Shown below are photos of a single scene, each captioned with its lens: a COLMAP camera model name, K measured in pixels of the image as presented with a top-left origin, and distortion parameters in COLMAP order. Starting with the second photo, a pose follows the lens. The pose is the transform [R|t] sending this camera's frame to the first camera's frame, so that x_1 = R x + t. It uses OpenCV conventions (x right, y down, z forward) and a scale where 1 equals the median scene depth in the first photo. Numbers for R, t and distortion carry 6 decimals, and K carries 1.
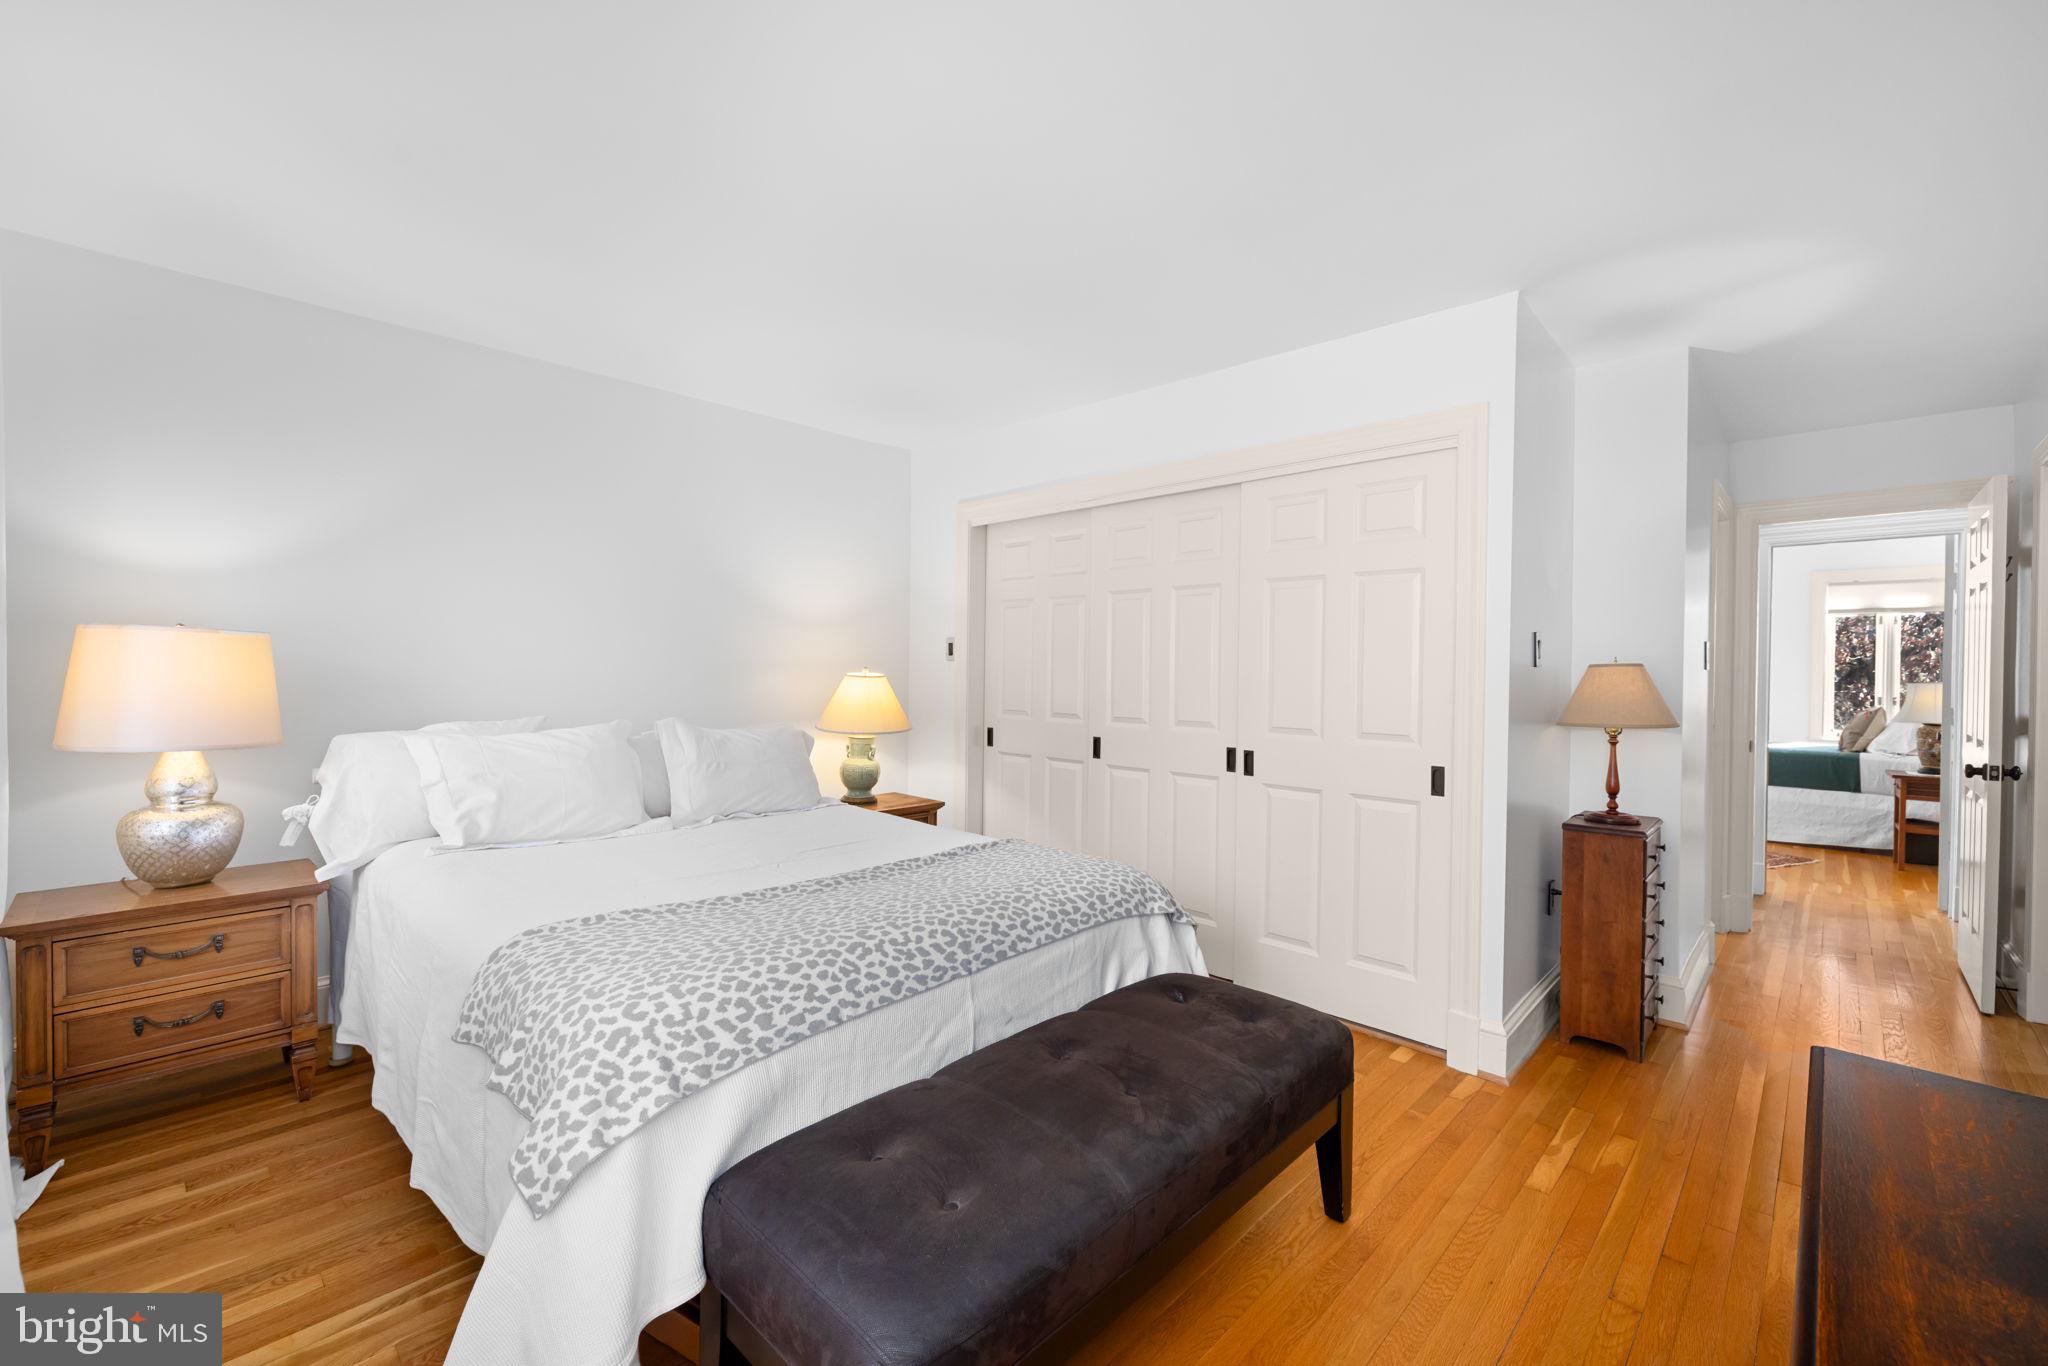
lens RADIAL K [[854.8, 0, 1034.1], [0, 854.8, 680.2], [0, 0, 1]] dist [-0.002821, 0.000303]
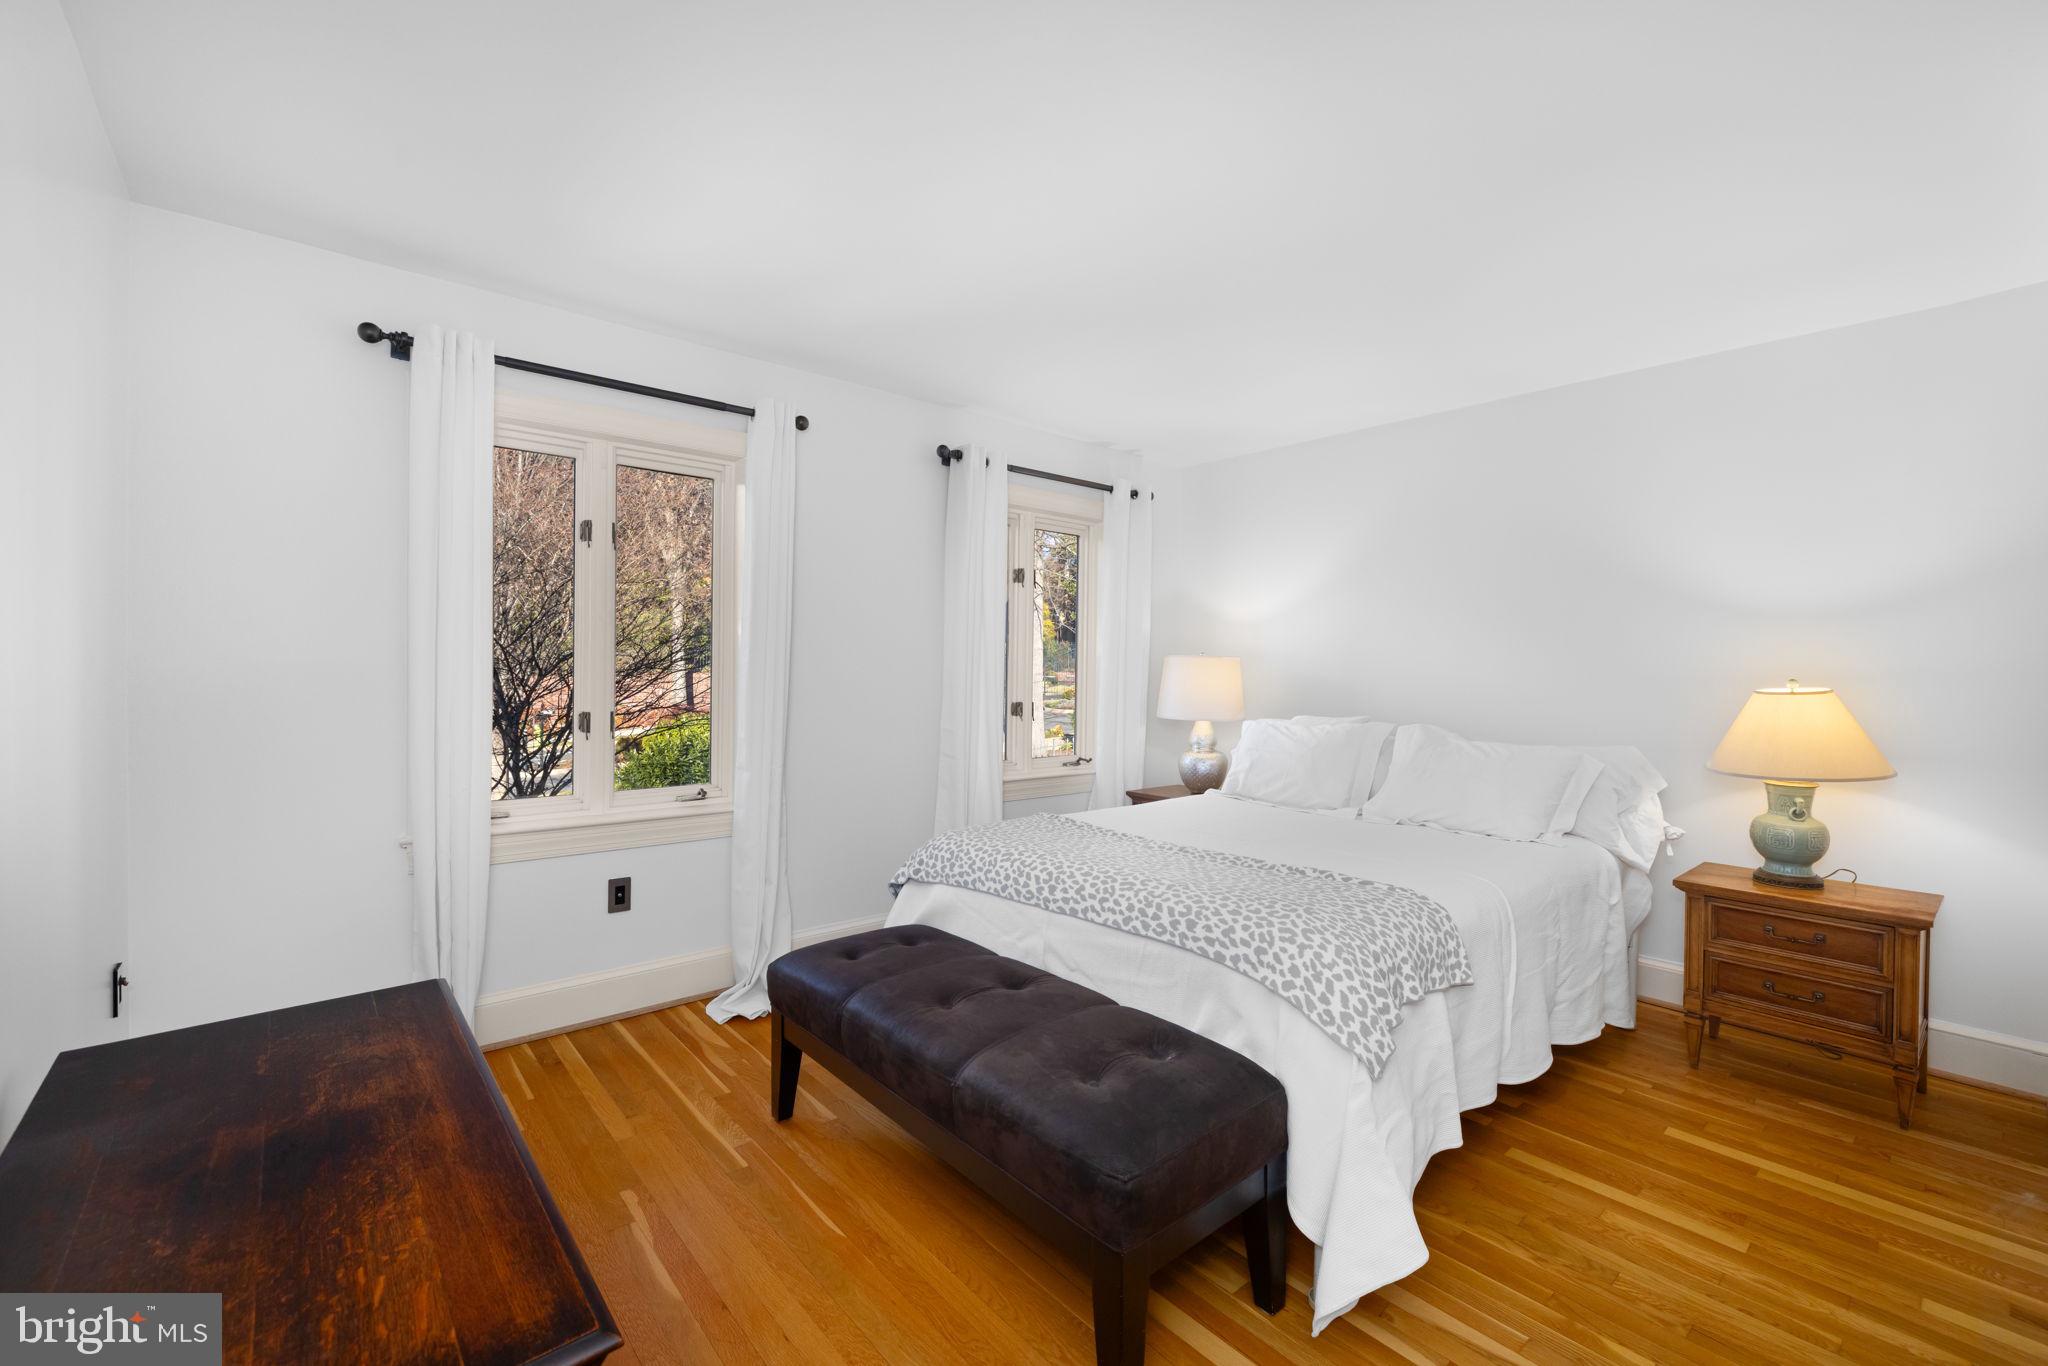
lens RADIAL K [[847.9, 0, 1032.4], [0, 847.9, 678.2], [0, 0, 1]] dist [0.000023, -0.000725]
pose [[-0.083225, 0.000351, -0.996531, 1.054708], [-0.029600, 0.999558, 0.002824, -0.005962], [0.996091, 0.029732, -0.083178, 0.947111]]
